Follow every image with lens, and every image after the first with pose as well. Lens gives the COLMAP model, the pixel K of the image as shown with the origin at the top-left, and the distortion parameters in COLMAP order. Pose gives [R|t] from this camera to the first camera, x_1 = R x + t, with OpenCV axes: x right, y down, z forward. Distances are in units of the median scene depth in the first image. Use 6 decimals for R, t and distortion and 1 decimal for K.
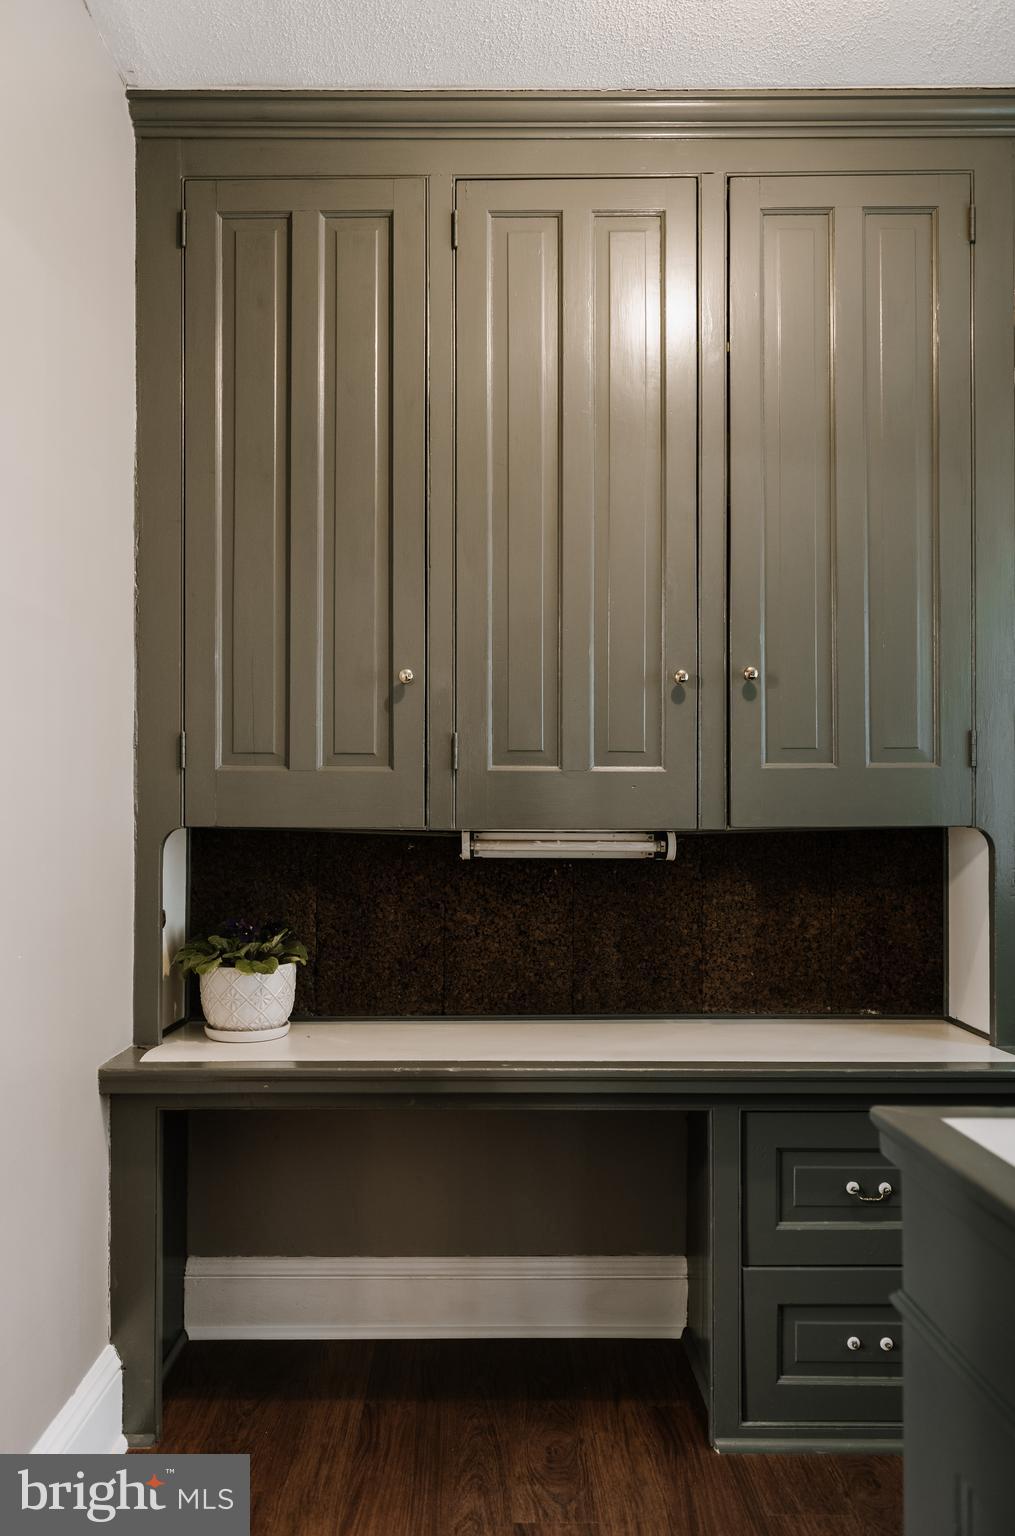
lens RADIAL K [[1074.5, 0, 456.6], [0, 1074.5, 816.1], [0, 0, 1]] dist [0.018565, -0.005099]
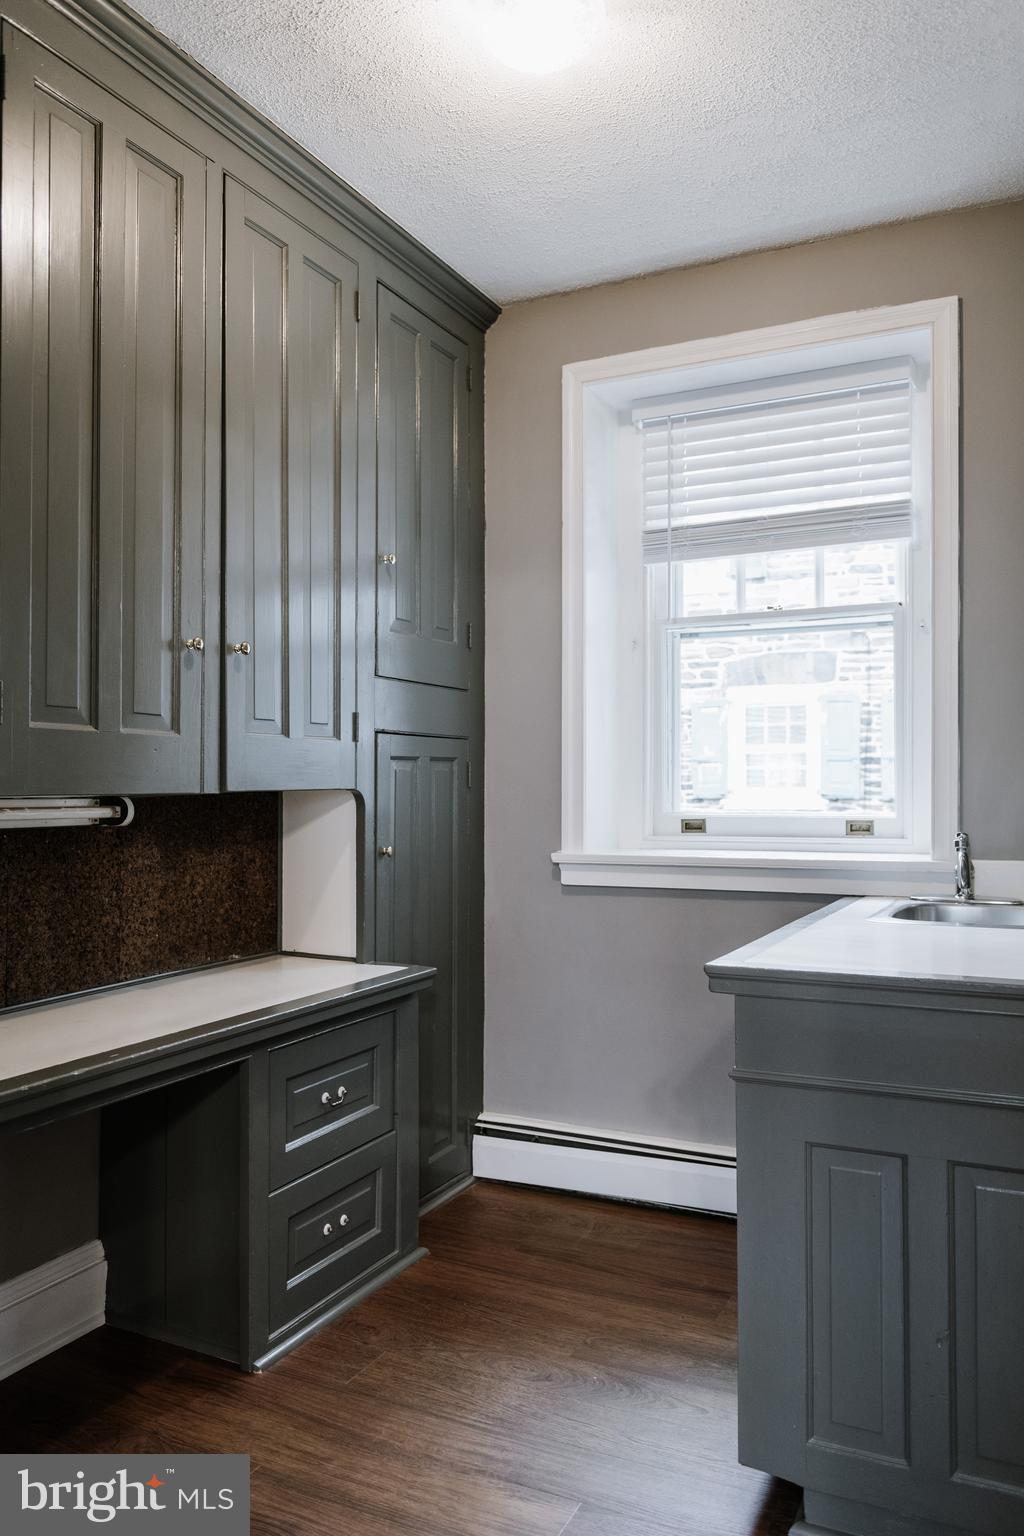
lens RADIAL K [[1177.0, 0, 513.6], [0, 1177.0, 768.5], [0, 0, 1]] dist [0.003571, 0.005687]
pose [[0.427470, 0.009570, 0.903979, -0.587379], [-0.010861, 0.999926, -0.005450, -0.008287], [-0.903964, -0.007488, 0.427542, 0.224050]]
